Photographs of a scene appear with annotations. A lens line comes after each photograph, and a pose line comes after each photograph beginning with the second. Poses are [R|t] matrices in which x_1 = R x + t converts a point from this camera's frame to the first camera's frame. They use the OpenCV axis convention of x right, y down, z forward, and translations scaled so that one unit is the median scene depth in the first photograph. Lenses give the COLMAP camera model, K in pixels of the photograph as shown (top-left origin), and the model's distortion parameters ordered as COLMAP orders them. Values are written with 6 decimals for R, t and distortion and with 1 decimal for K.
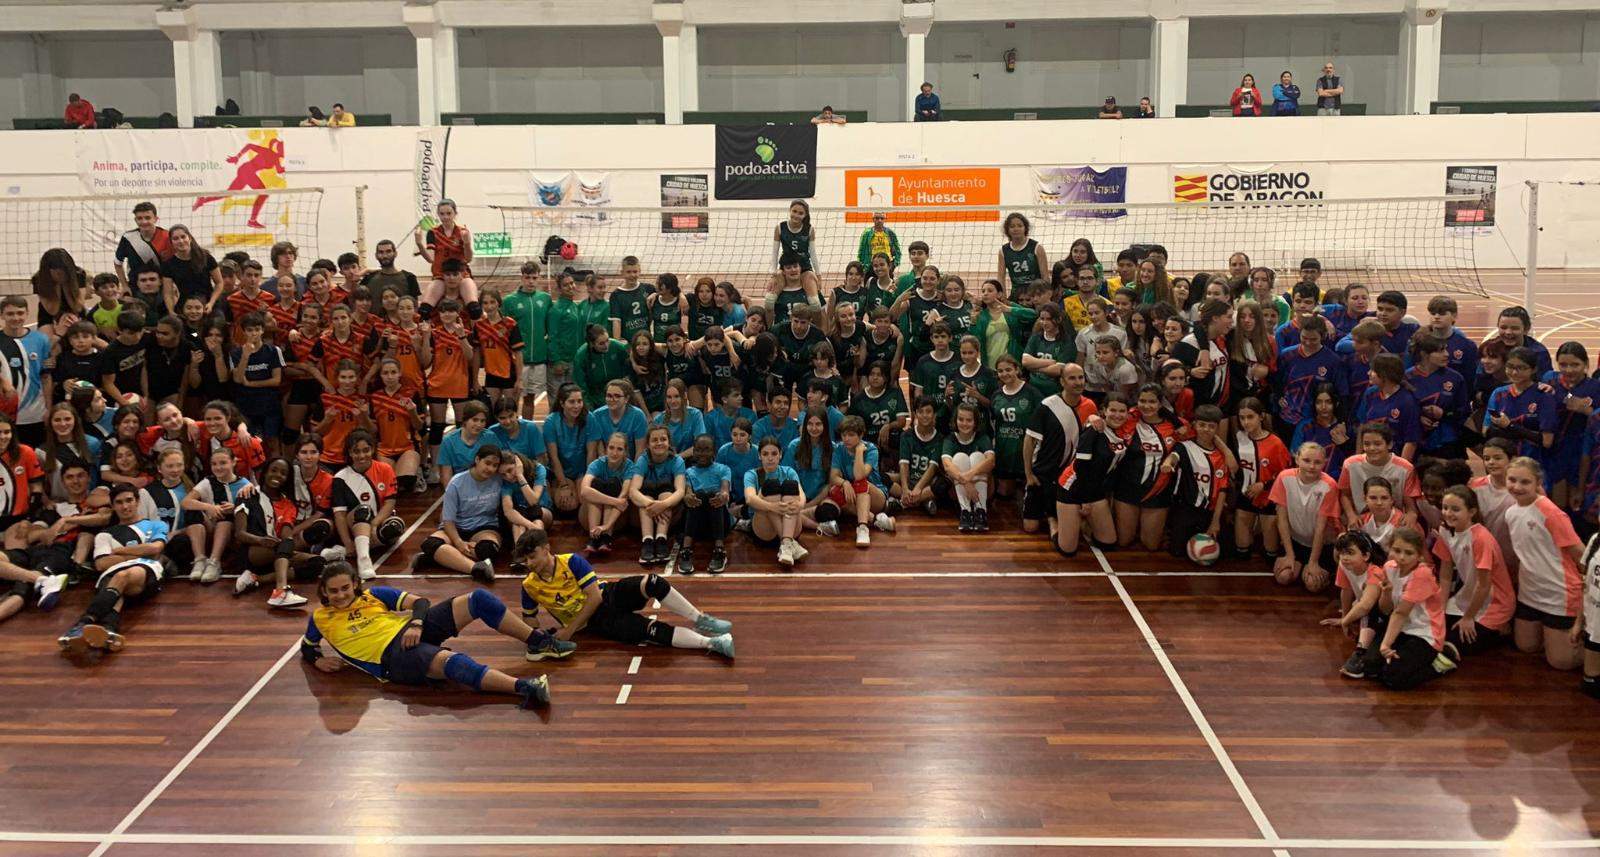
lens RADIAL K [[1146.9, 0, 743.1], [0, 1146.9, 293.0], [0, 0, 1]] dist [0.029972, -0.026375]
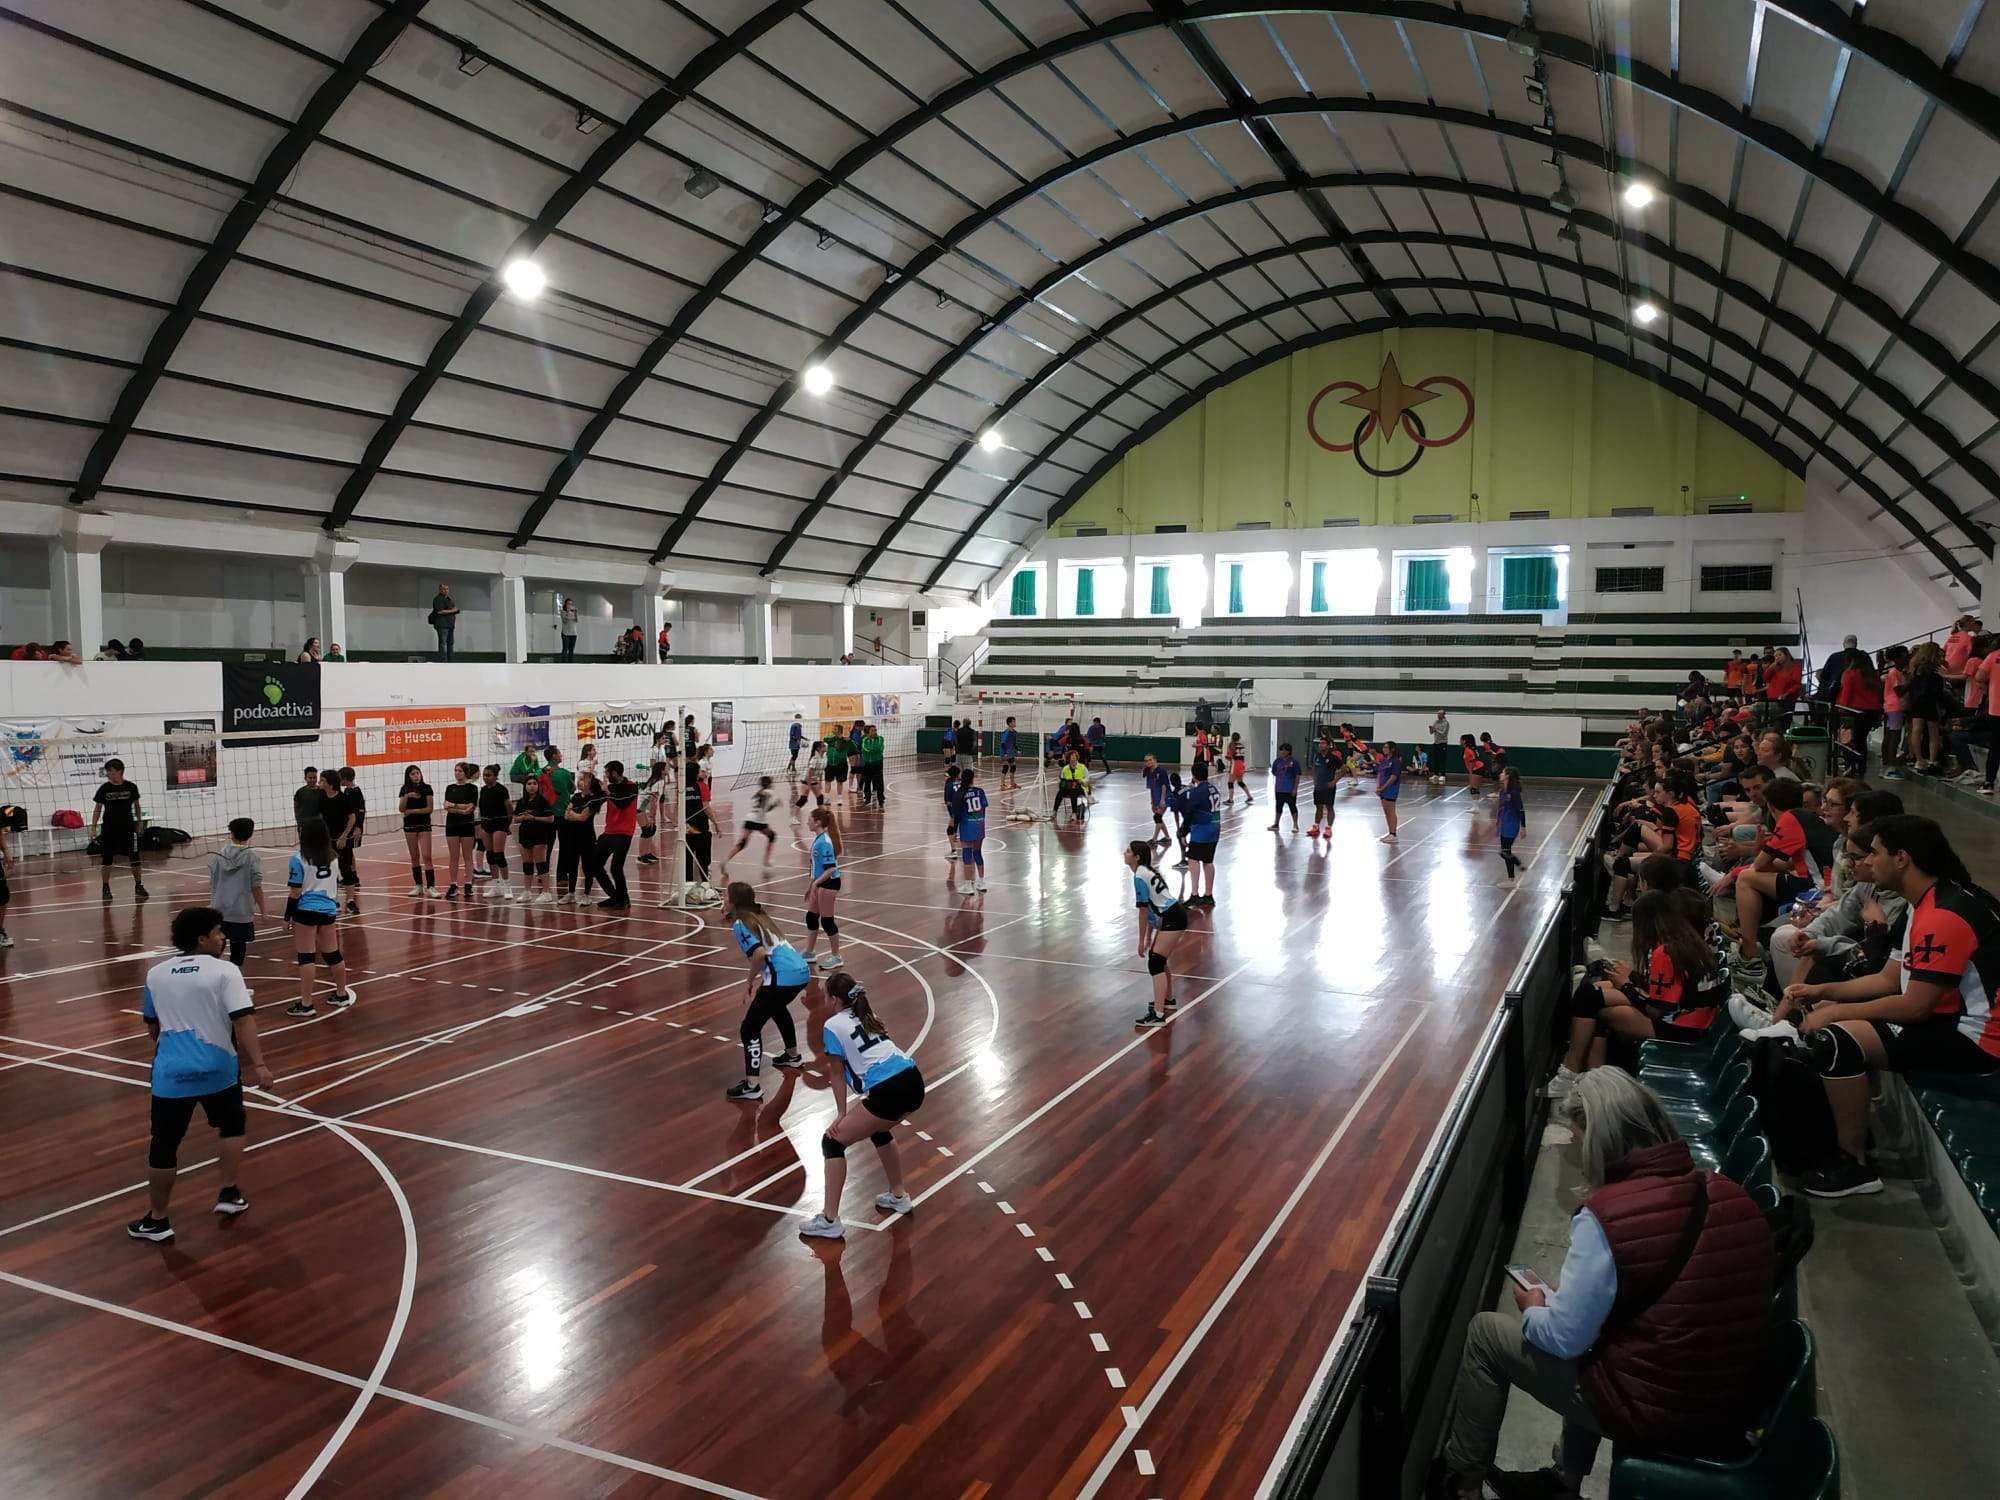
lens RADIAL K [[1447.8, 0, 986.9], [0, 1447.8, 749.0], [0, 0, 1]] dist [0.009351, -0.028207]
pose [[0.395195, -0.039119, 0.917764, -0.813791], [0.124980, 0.992092, -0.011530, 0.005299], [-0.910056, 0.119259, 0.396959, 0.031929]]
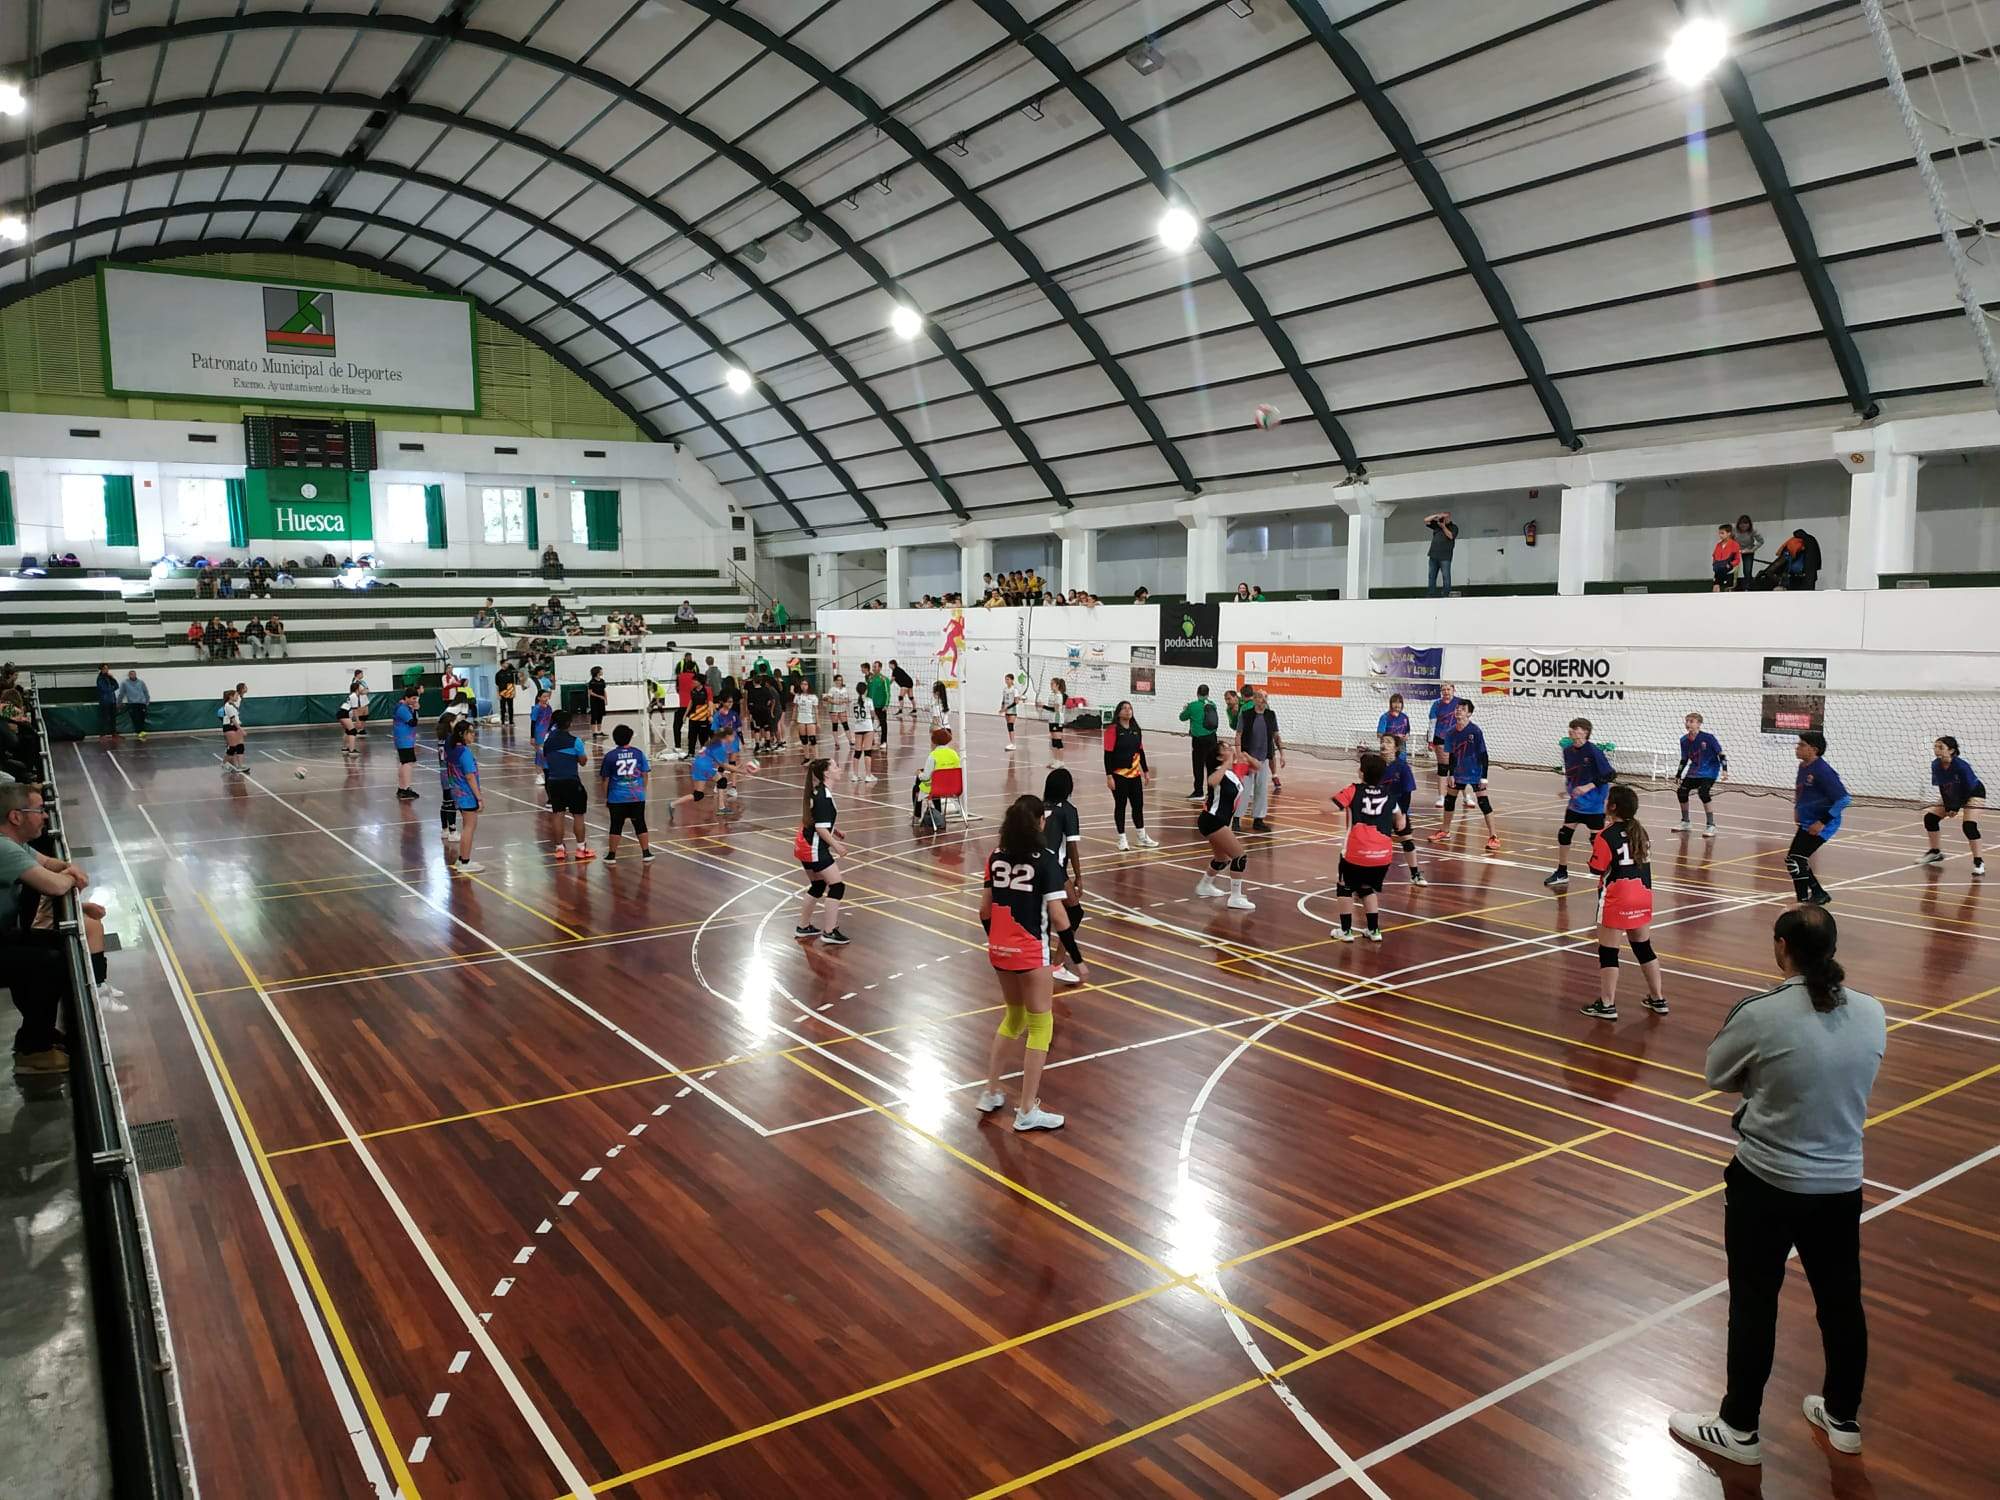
lens RADIAL K [[1497.8, 0, 957.9], [0, 1497.8, 741.6], [0, 0, 1]] dist [0.009999, -0.024274]
pose [[0.571613, 0.074189, -0.817162, 1.120021], [-0.108876, 0.993956, 0.014080, -0.005681], [0.813268, 0.080921, 0.576235, -0.042350]]
